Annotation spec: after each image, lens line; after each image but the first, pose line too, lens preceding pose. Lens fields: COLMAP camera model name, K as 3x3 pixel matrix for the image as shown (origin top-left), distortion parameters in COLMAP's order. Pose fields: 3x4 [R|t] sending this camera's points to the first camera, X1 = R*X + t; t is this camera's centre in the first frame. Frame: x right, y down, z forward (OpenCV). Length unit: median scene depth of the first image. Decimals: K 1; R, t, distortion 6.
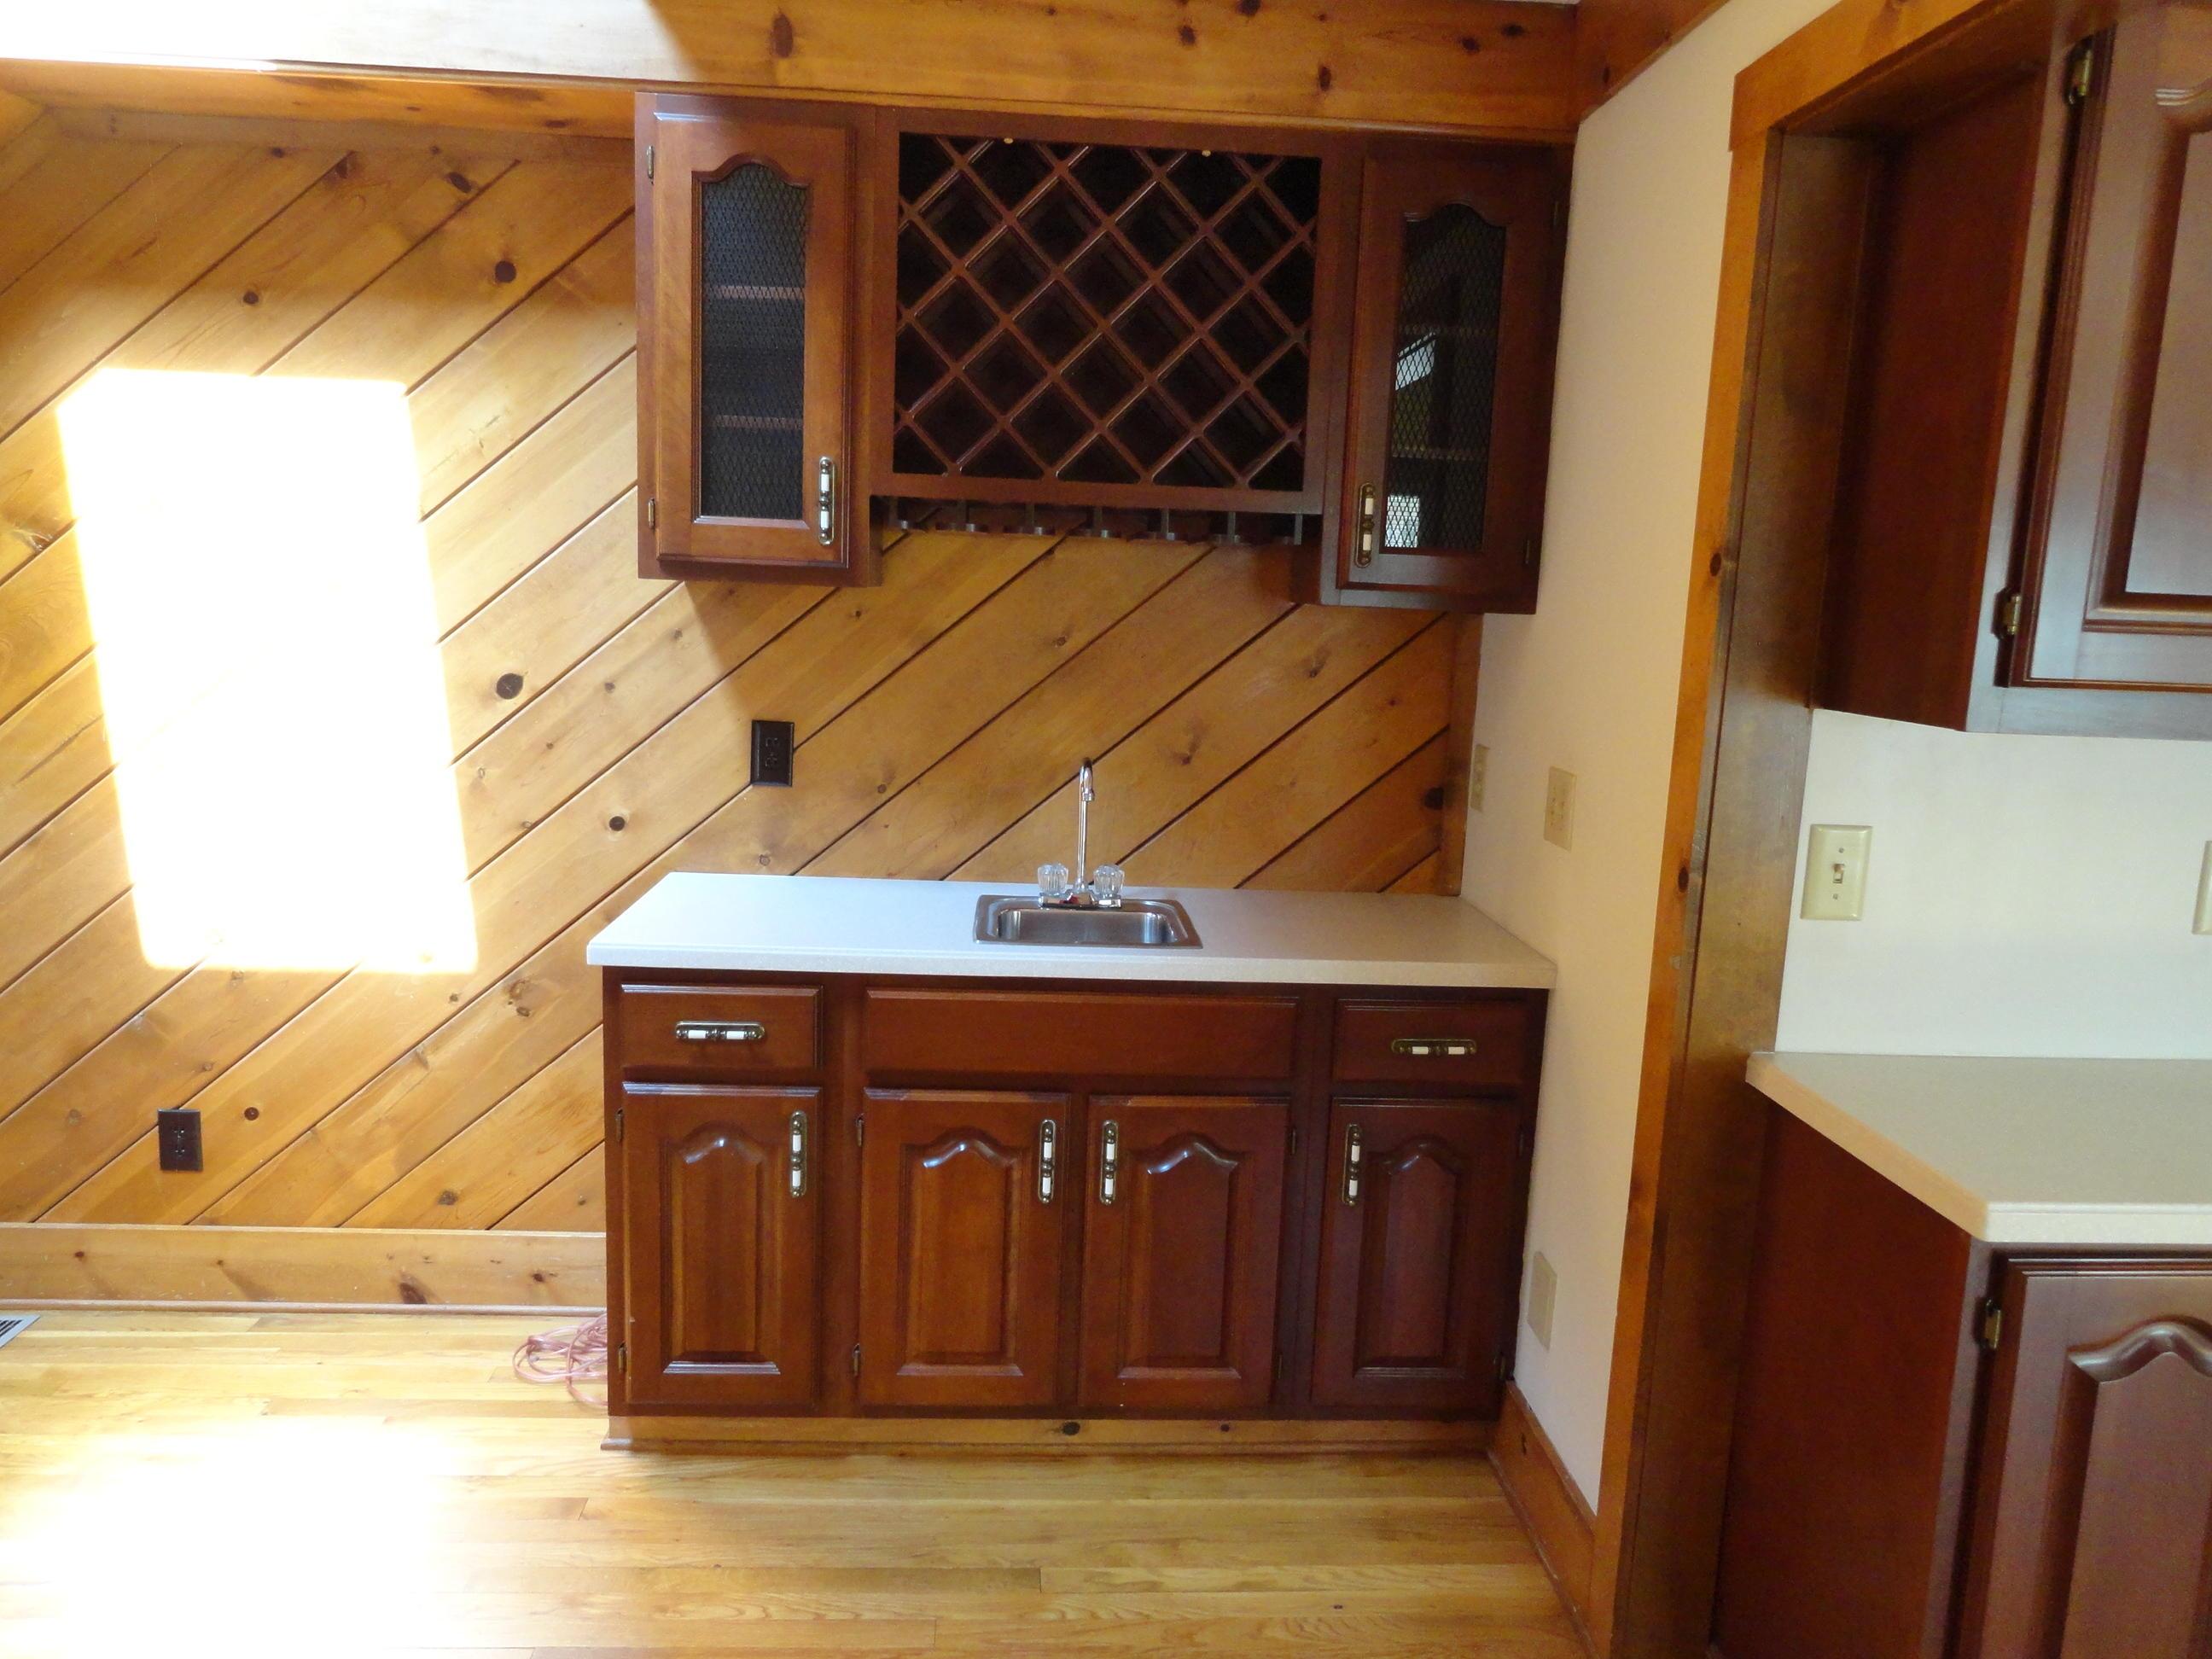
lens RADIAL K [[1527.7, 0, 1115.8], [0, 1527.7, 831.6], [0, 0, 1]] dist [0.004018, -0.005386]
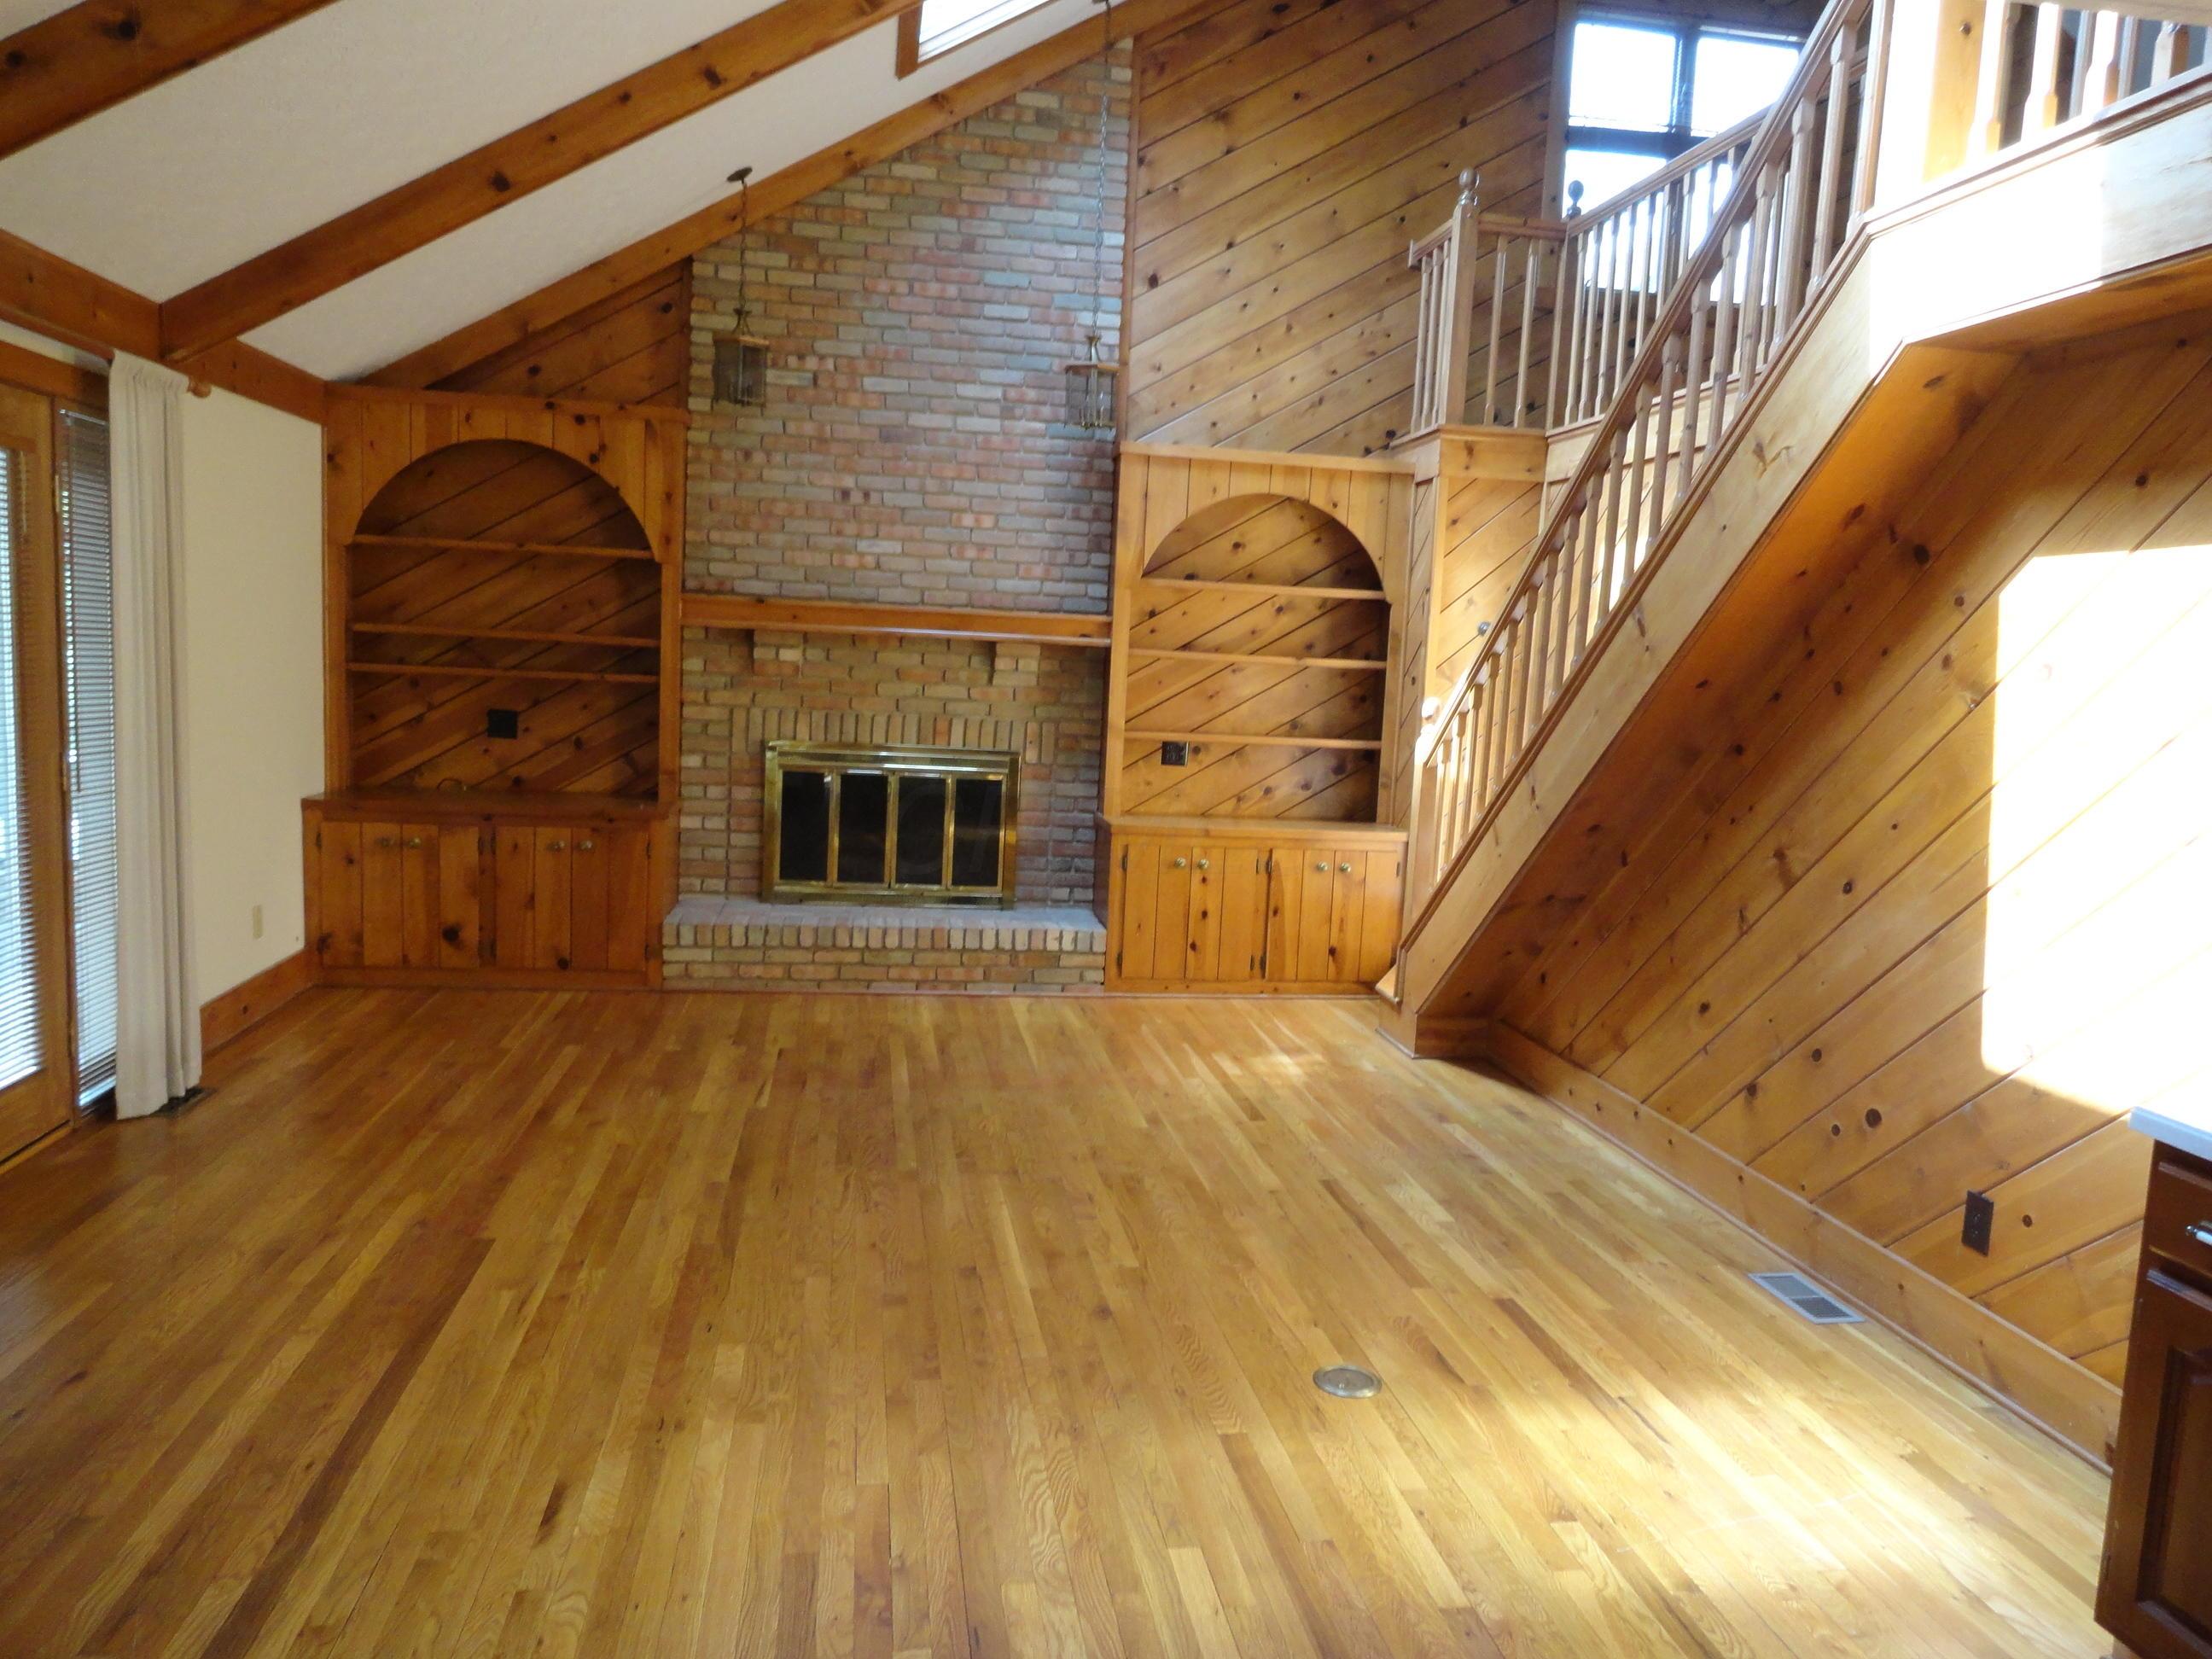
lens RADIAL K [[1517.9, 0, 1111.2], [0, 1517.9, 819.0], [0, 0, 1]] dist [0.004205, 0.008696]
pose [[0.103105, 0.070493, -0.992169, 0.424622], [-0.198267, 0.978925, 0.048948, -0.018566], [0.974710, 0.191667, 0.114908, 0.190825]]
